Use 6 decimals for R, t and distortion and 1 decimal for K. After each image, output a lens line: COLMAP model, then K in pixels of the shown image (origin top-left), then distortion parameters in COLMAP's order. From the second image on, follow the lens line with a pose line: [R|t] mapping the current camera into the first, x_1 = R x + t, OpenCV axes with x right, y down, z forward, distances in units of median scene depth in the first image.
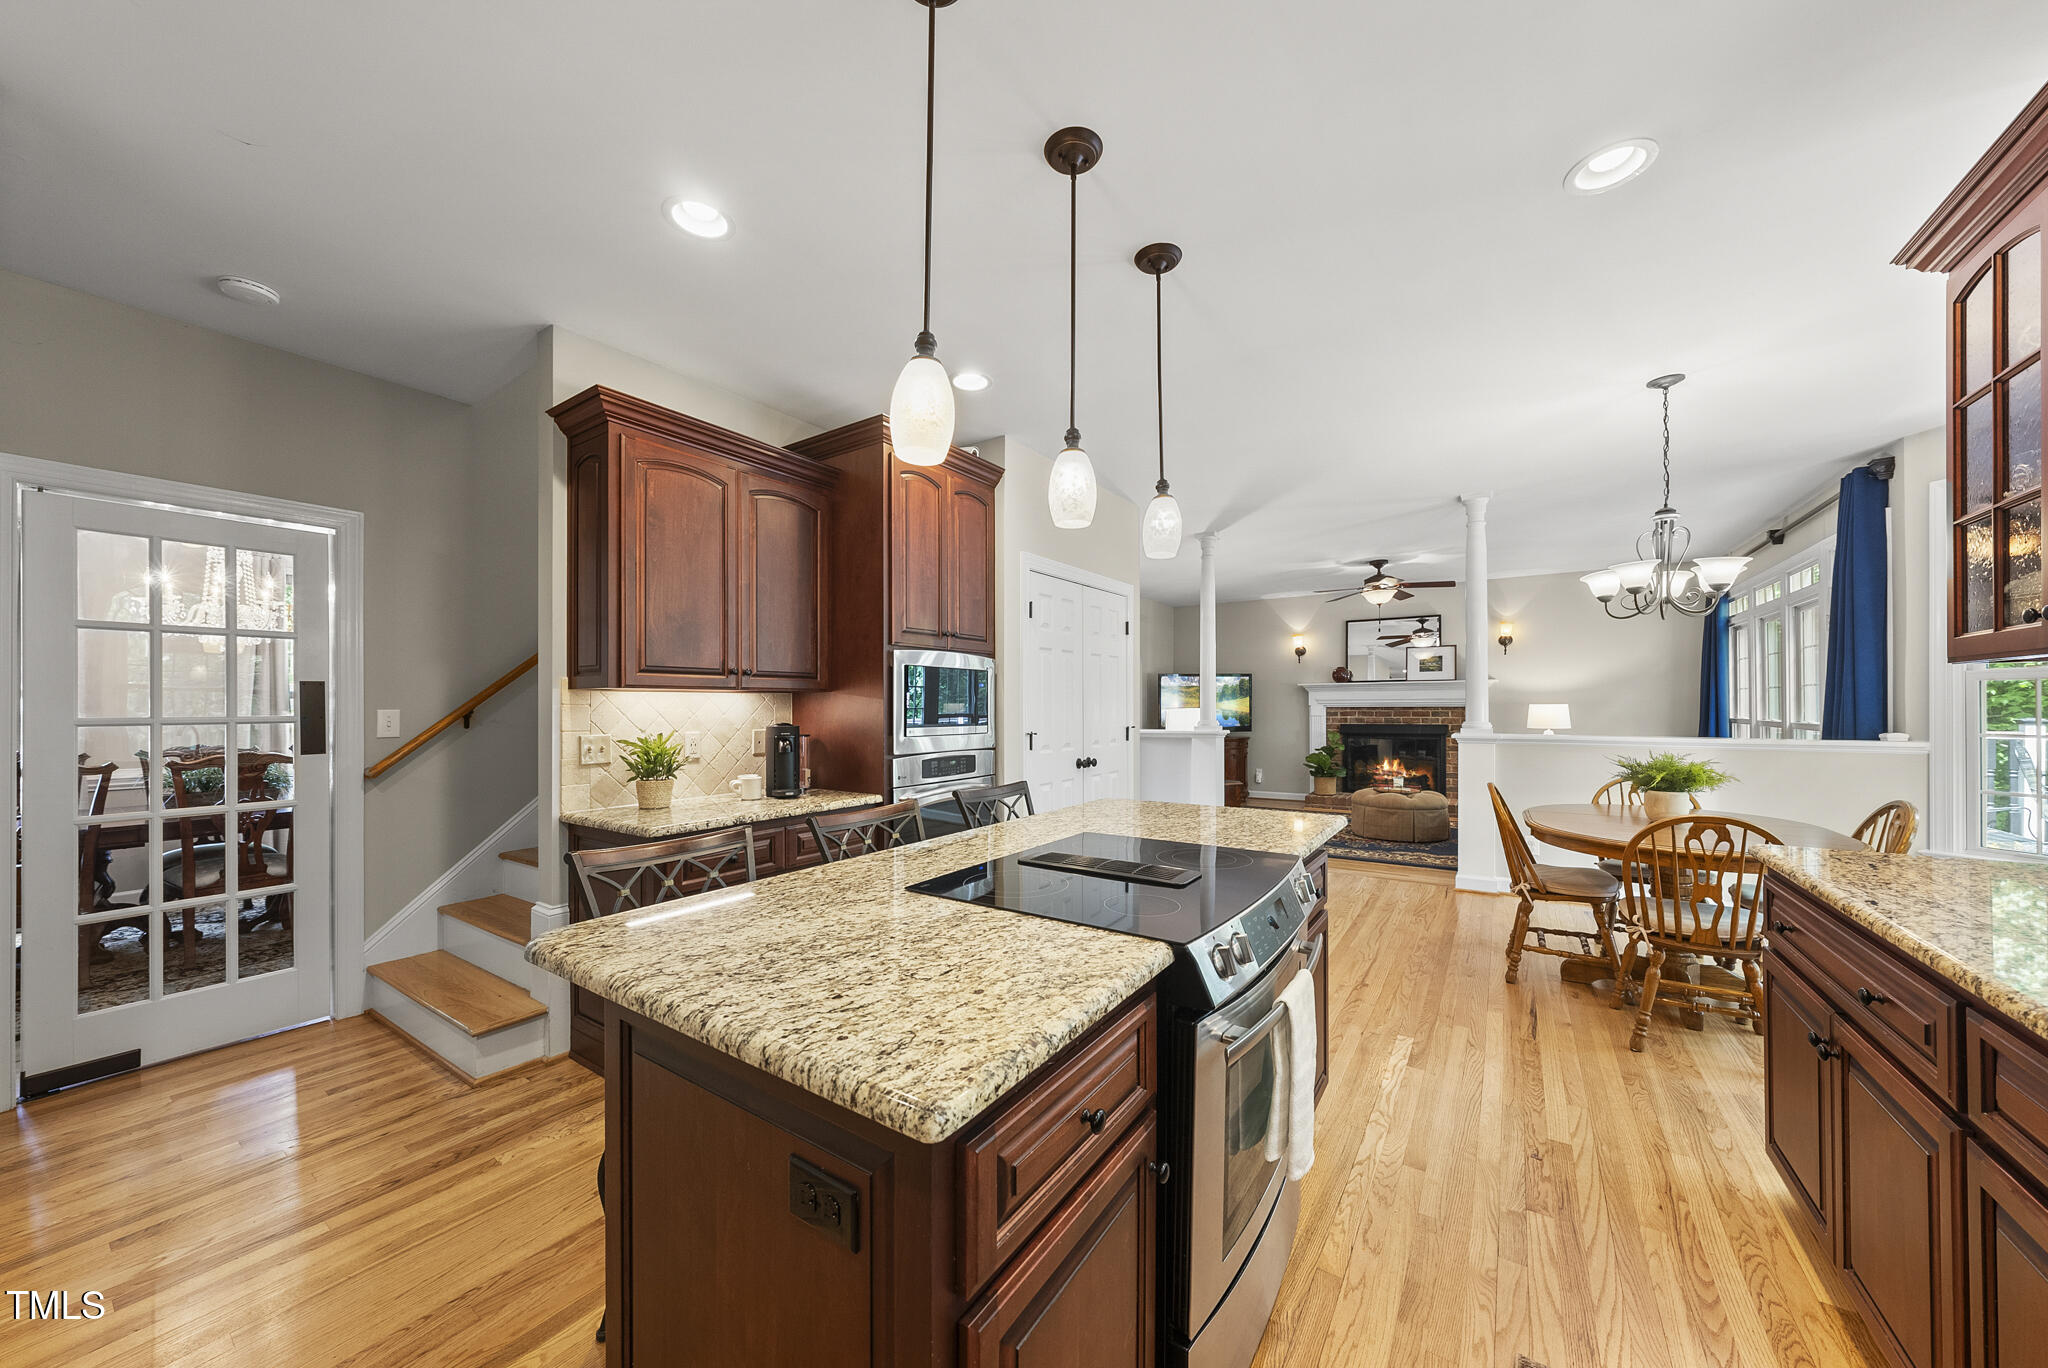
lens RADIAL K [[712.0, 0, 1023.8], [0, 712.0, 699.6], [0, 0, 1]] dist [0.000198, -0.000002]
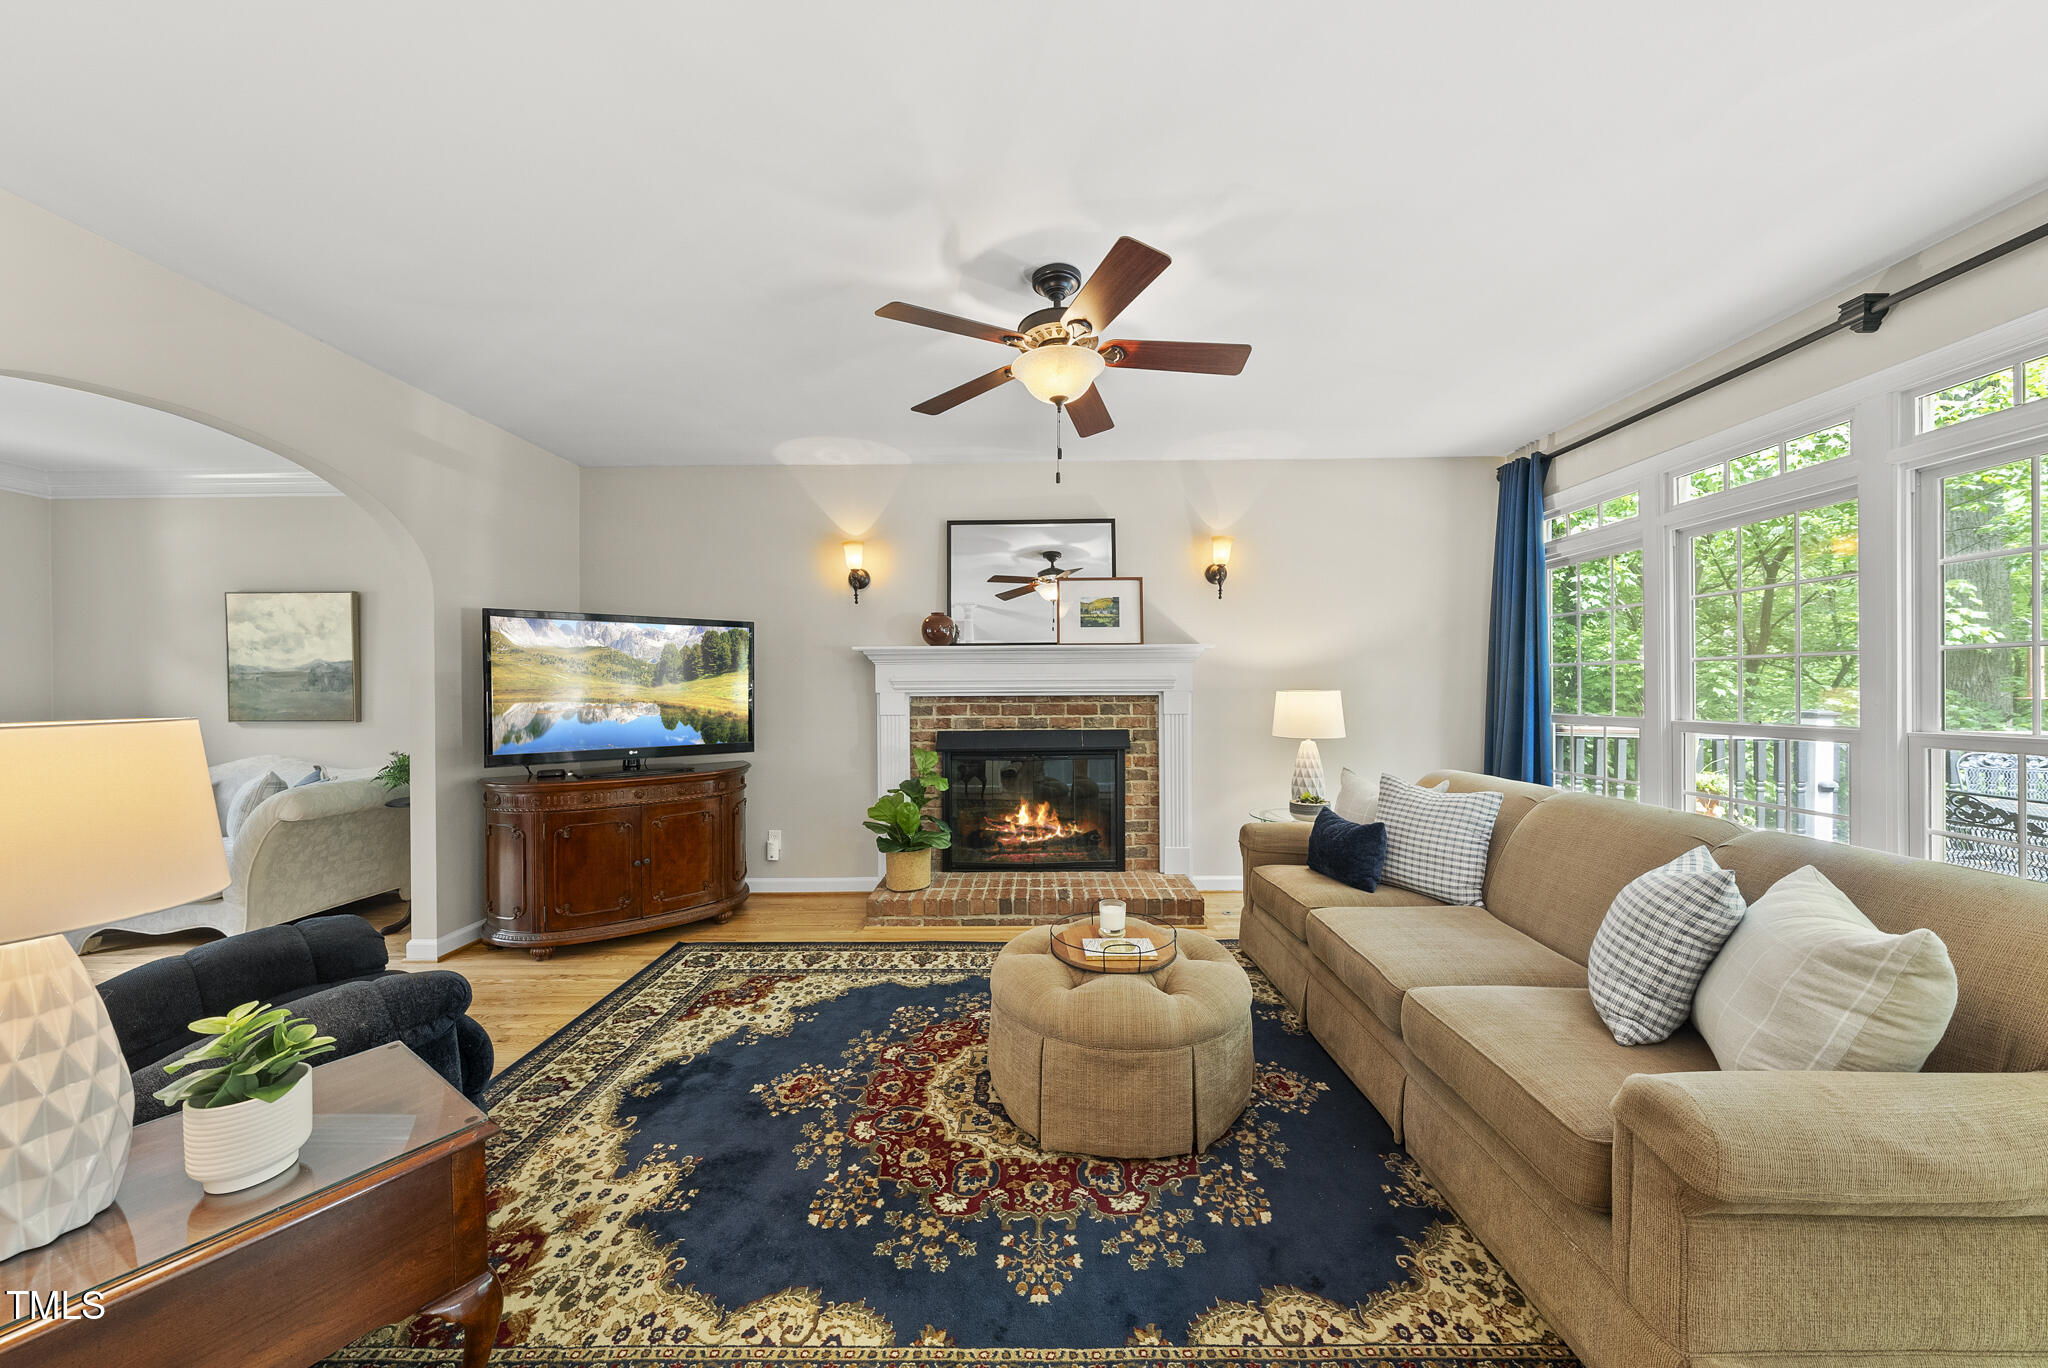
lens RADIAL K [[712.0, 0, 1026.5], [0, 712.0, 691.4], [0, 0, 1]] dist [0.000198, -0.000002]
pose [[0.838511, 0.000193, 0.544885, 0.241549], [-0.002998, 0.999986, 0.004260, 0.005046], [-0.544877, -0.005206, 0.838500, 0.584161]]
